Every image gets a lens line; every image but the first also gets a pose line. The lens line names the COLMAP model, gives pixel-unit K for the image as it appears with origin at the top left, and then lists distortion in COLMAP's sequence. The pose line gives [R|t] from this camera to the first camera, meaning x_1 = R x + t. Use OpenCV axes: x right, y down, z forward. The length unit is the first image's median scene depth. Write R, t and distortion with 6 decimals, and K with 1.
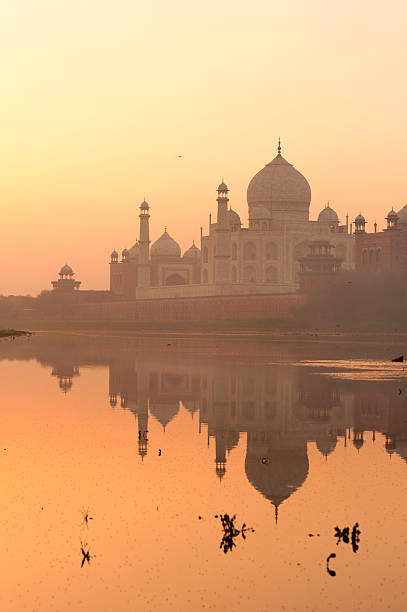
lens RADIAL K [[1775.5, 0, 203.5], [0, 1775.5, 306.0], [0, 0, 1]] dist [0.096678, 0.076407]
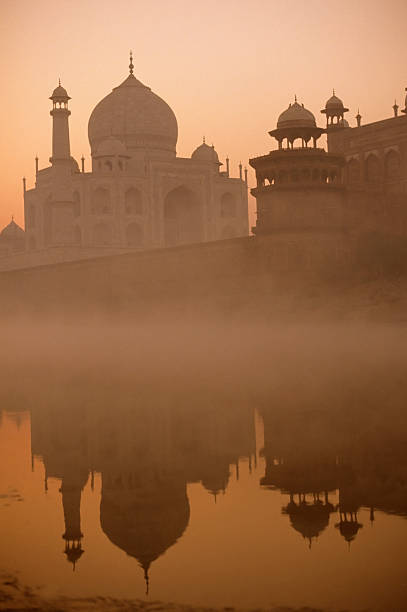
lens RADIAL K [[1011.2, 0, 203.5], [0, 1011.2, 306.0], [0, 0, 1]] dist [-0.084346, -0.058239]
pose [[0.982566, -0.031063, 0.183302, -0.006450], [0.030963, 0.999515, 0.003408, 0.008034], [-0.183319, 0.002327, 0.983051, 0.611701]]
